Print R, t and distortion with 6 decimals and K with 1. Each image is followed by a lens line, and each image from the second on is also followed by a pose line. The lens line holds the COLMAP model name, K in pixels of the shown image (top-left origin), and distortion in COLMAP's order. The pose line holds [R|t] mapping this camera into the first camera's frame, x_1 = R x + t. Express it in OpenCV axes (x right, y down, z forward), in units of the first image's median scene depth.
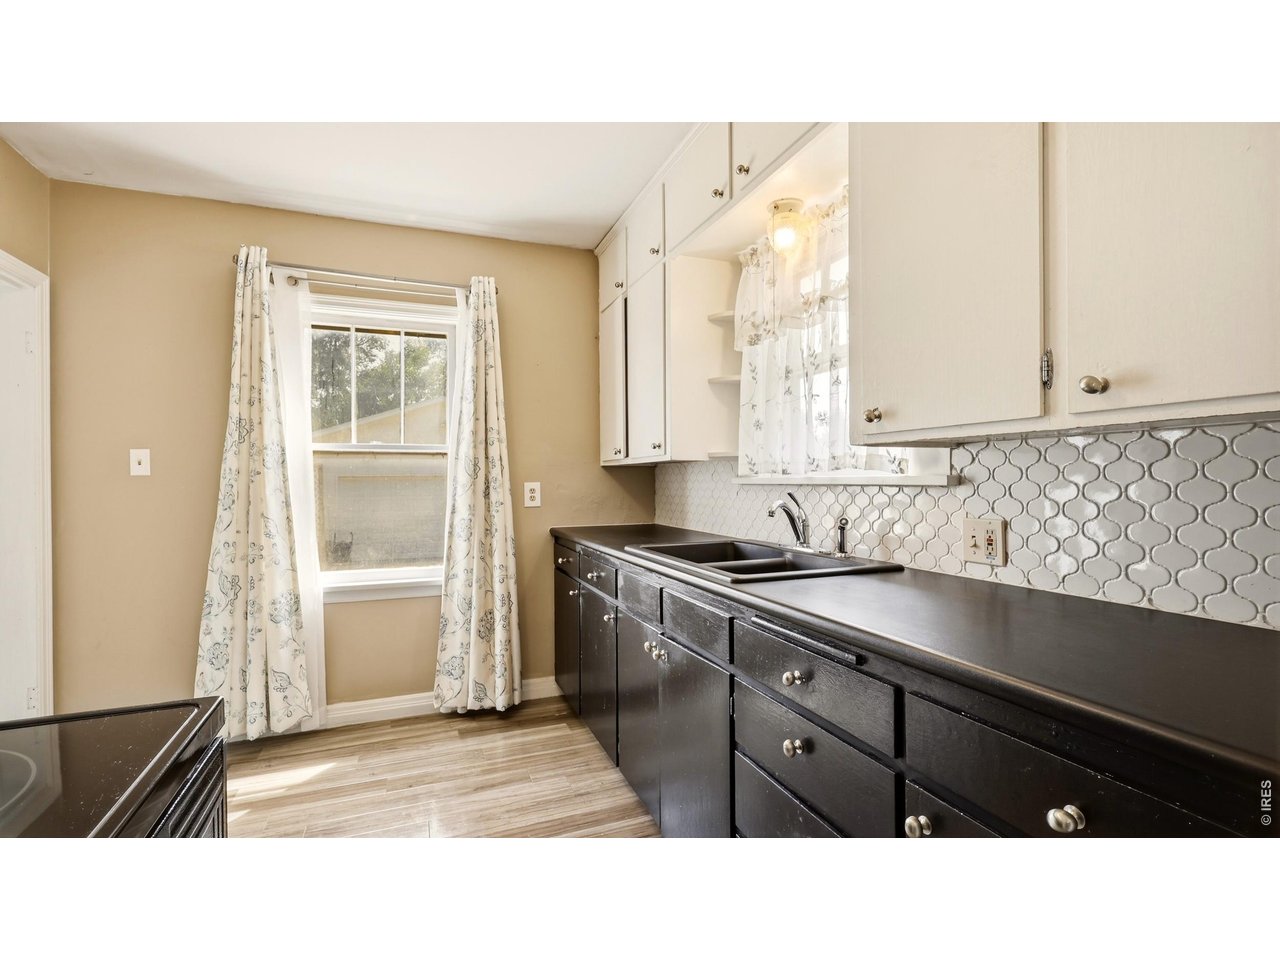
lens RADIAL K [[593.9, 0, 642.6], [0, 593.9, 480.9], [0, 0, 1]] dist [0.001109, 0.000789]
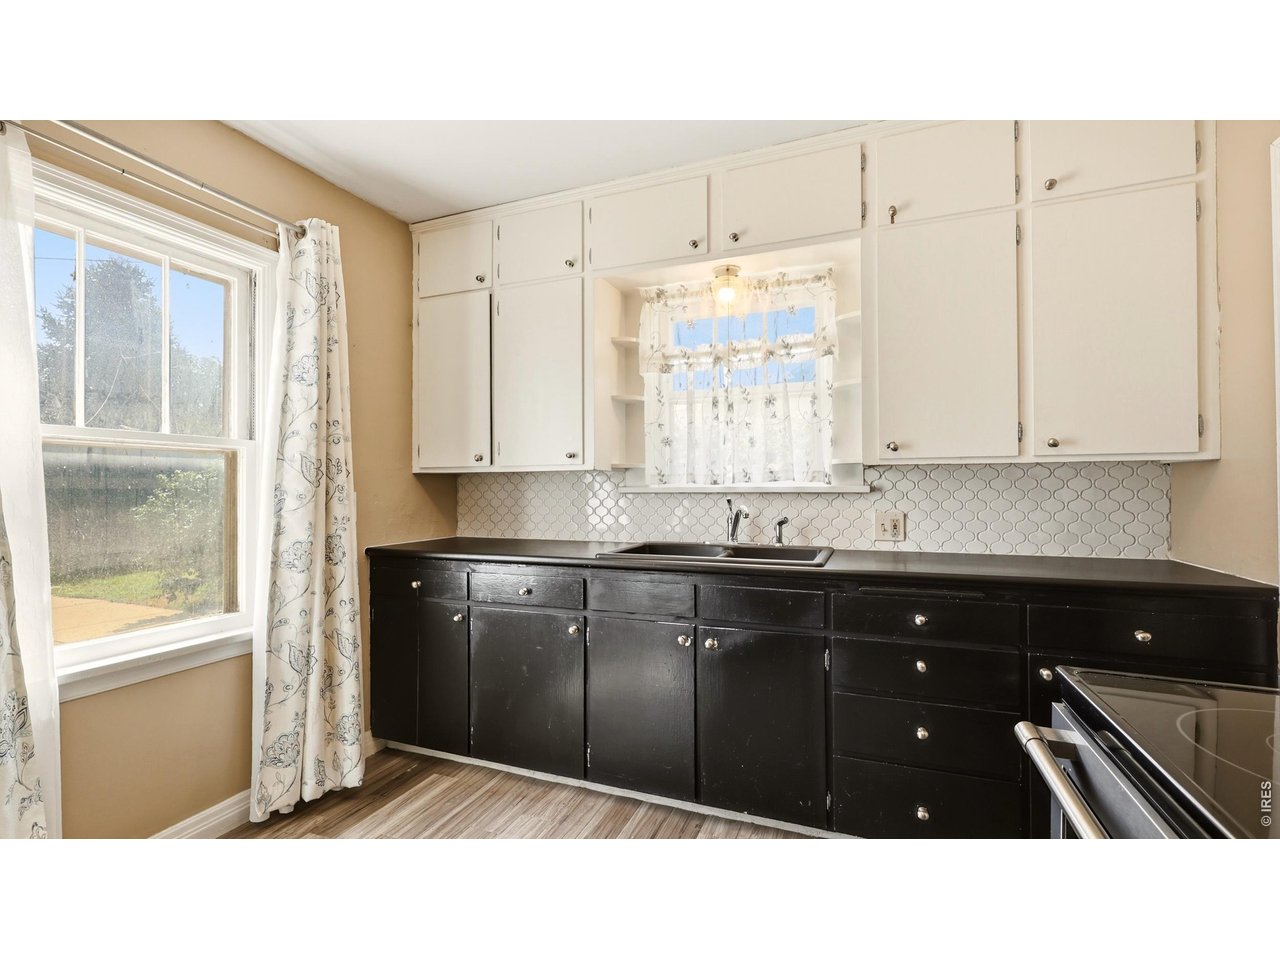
lens RADIAL K [[593.9, 0, 631.8], [0, 593.9, 481.6], [0, 0, 1]] dist [0.001109, 0.000789]
pose [[0.691674, 0.010295, 0.722136, -0.575263], [0.001808, 0.999871, -0.015986, 0.001766], [-0.722207, 0.012363, 0.691566, 0.205345]]
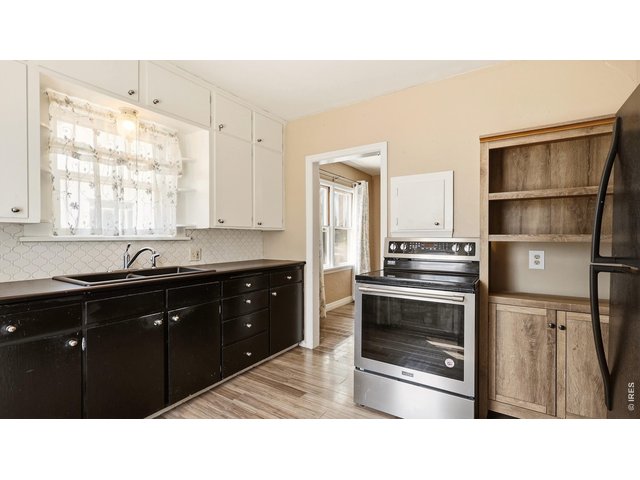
lens RADIAL K [[297.0, 0, 315.3], [0, 297.0, 241.9], [0, 0, 1]] dist [0.001109, 0.000789]
pose [[-0.563474, -0.004999, 0.826119, -0.742322], [0.007325, 0.999912, 0.011047, 0.002997], [-0.826101, 0.012276, -0.563388, 0.760047]]
